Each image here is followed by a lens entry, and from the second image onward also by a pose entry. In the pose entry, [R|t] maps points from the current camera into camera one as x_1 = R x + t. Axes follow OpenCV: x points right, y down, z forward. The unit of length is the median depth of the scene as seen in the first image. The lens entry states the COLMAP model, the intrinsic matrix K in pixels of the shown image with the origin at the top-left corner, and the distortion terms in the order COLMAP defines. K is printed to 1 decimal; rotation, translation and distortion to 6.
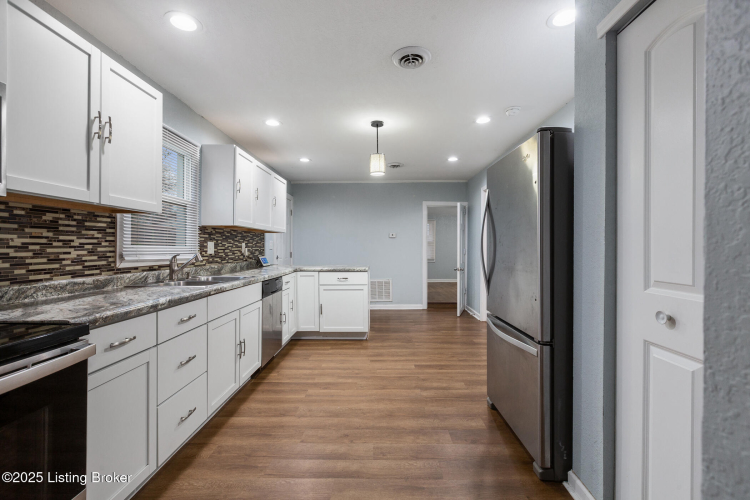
lens RADIAL K [[357.3, 0, 375.0], [0, 357.3, 250.0], [0, 0, 1]] dist [0.000372, 0.000004]
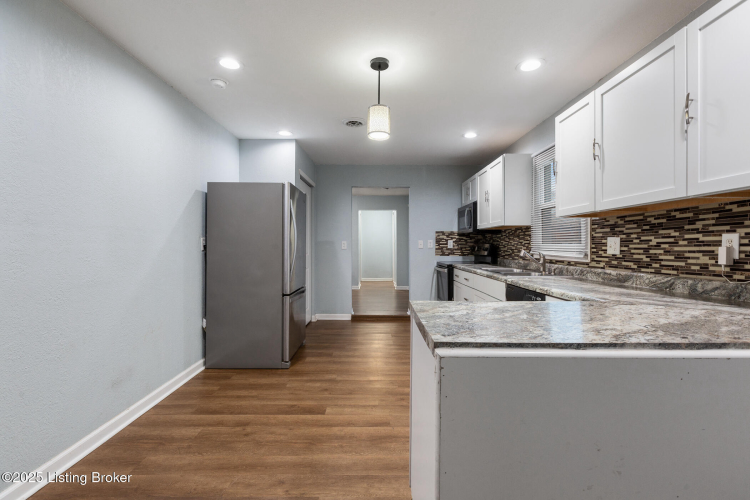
lens RADIAL K [[339.0, 0, 369.4], [0, 339.0, 247.0], [0, 0, 1]] dist [0.000796, -0.000110]
pose [[-0.999979, -0.004128, -0.005019, 0.032468], [-0.004176, 0.999946, 0.009465, -0.009585], [0.004980, 0.009486, -0.999943, 1.905279]]
